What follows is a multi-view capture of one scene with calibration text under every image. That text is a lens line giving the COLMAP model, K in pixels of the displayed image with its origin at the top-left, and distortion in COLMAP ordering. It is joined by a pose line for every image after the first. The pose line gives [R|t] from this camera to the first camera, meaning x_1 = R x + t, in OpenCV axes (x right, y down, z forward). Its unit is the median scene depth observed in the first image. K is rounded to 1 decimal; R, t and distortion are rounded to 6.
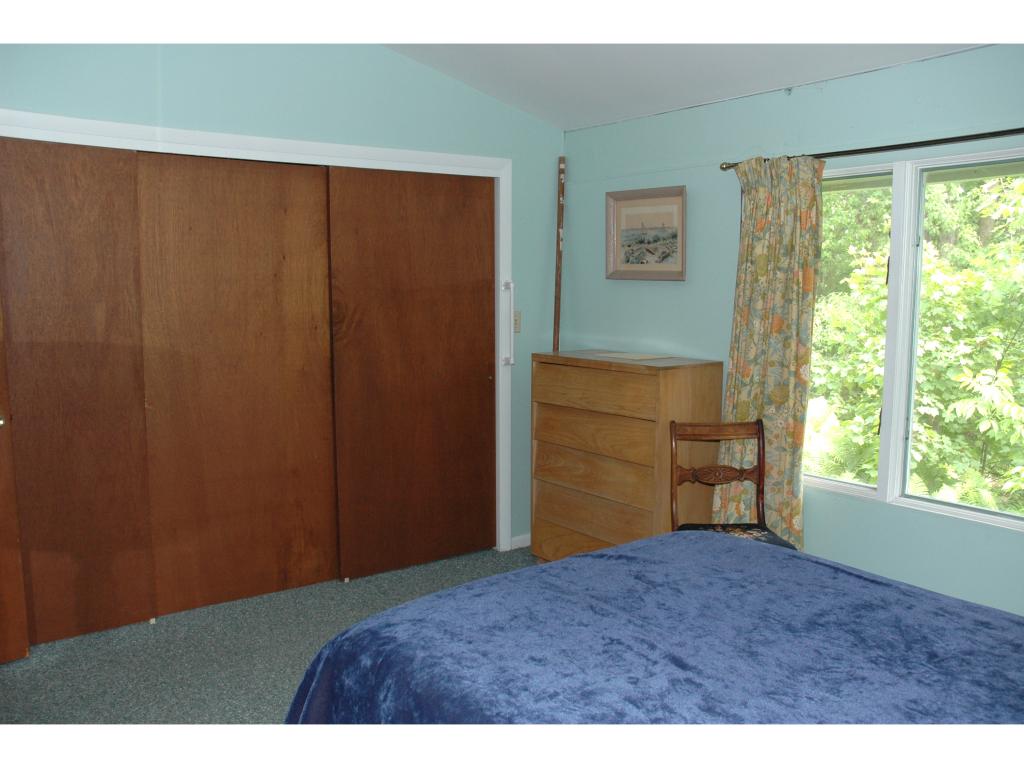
lens RADIAL K [[874.9, 0, 512.0], [0, 874.9, 384.0], [0, 0, 1]] dist [-0.143562, 0.165803]
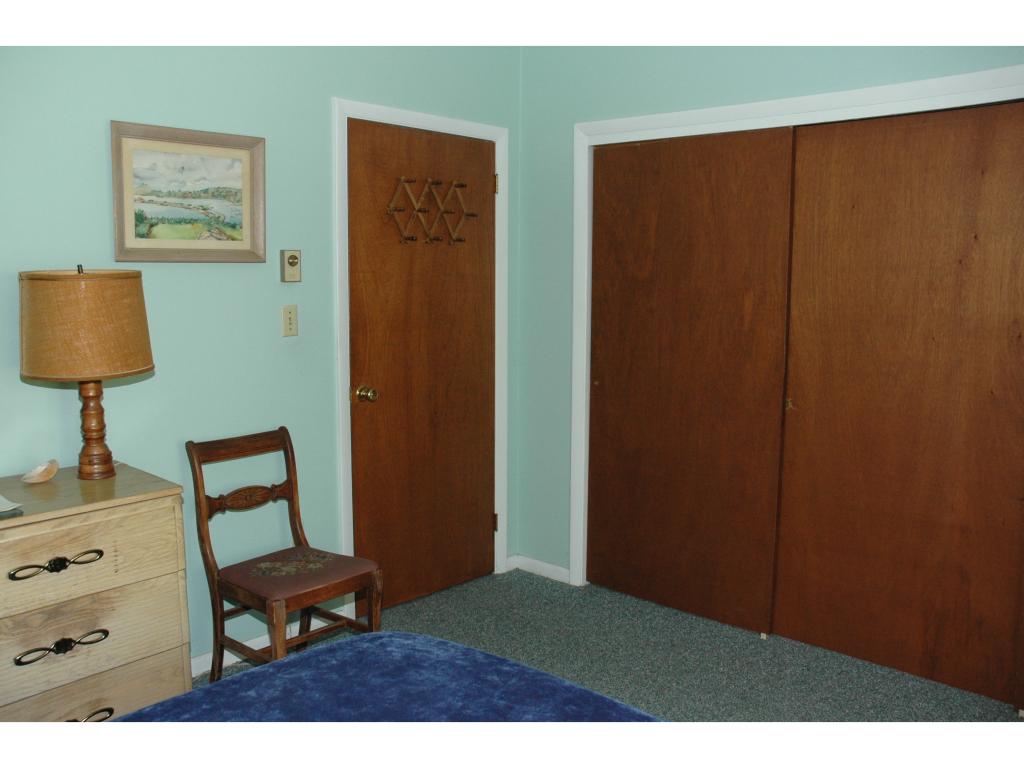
lens RADIAL K [[874.9, 0, 512.0], [0, 874.9, 384.0], [0, 0, 1]] dist [-0.143562, 0.165803]
pose [[0.173387, 0.117309, -0.977842, 0.472367], [-0.109330, 0.989037, 0.099266, -0.064444], [0.978766, 0.089696, 0.184312, 0.612768]]
